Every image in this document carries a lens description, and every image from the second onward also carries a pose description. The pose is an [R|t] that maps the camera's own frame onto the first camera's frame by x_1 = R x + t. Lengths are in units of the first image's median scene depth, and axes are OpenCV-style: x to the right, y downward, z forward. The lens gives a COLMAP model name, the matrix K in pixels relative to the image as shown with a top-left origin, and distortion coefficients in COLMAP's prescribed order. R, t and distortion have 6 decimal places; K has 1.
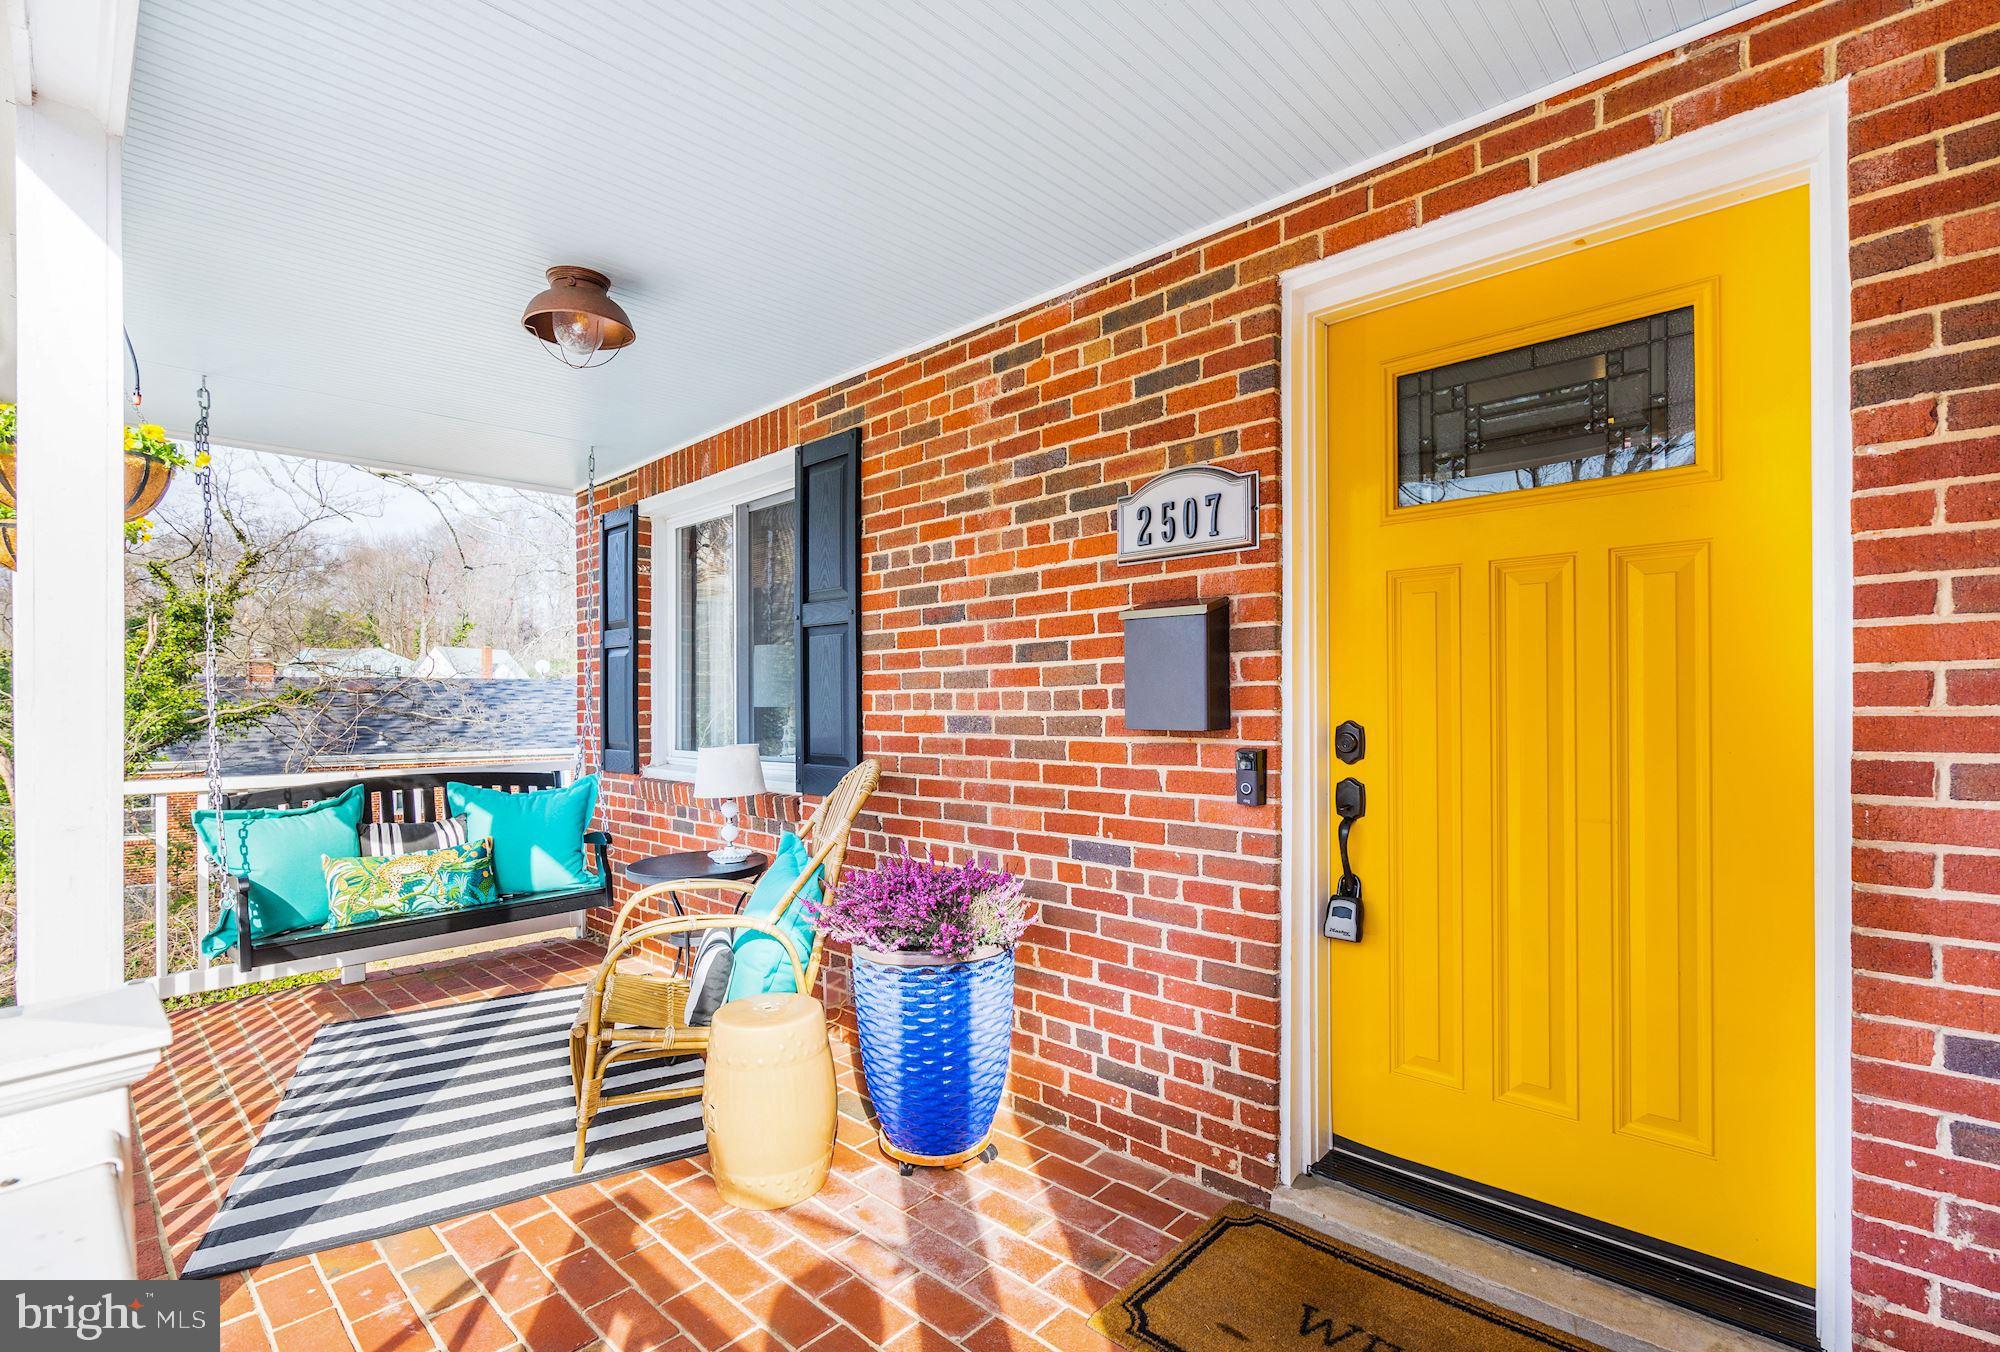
lens RADIAL K [[911.1, 0, 1001.6], [0, 911.1, 686.0], [0, 0, 1]] dist [-0.000220, -0.000157]
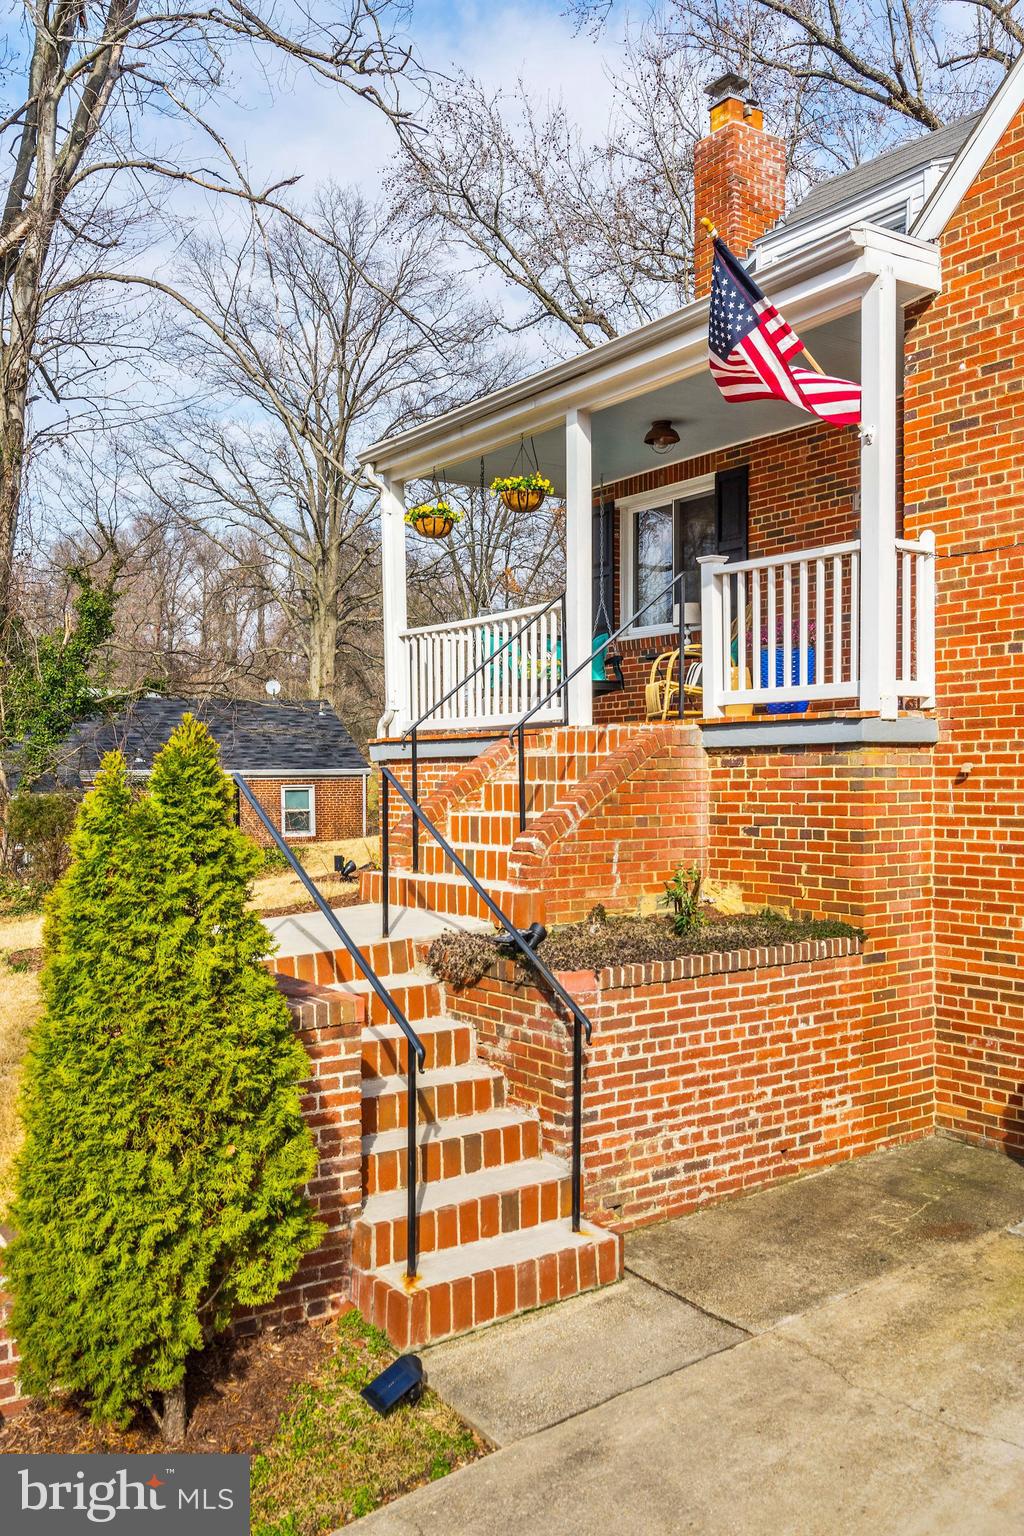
lens RADIAL K [[1304.8, 0, 511.4], [0, 1304.8, 769.7], [0, 0, 1]] dist [0.004111, 0.000675]
pose [[0.978781, 0.005662, -0.204832, -0.060040], [-0.003512, 0.999935, 0.010857, 0.491039], [0.204880, -0.009907, 0.978737, -2.541008]]
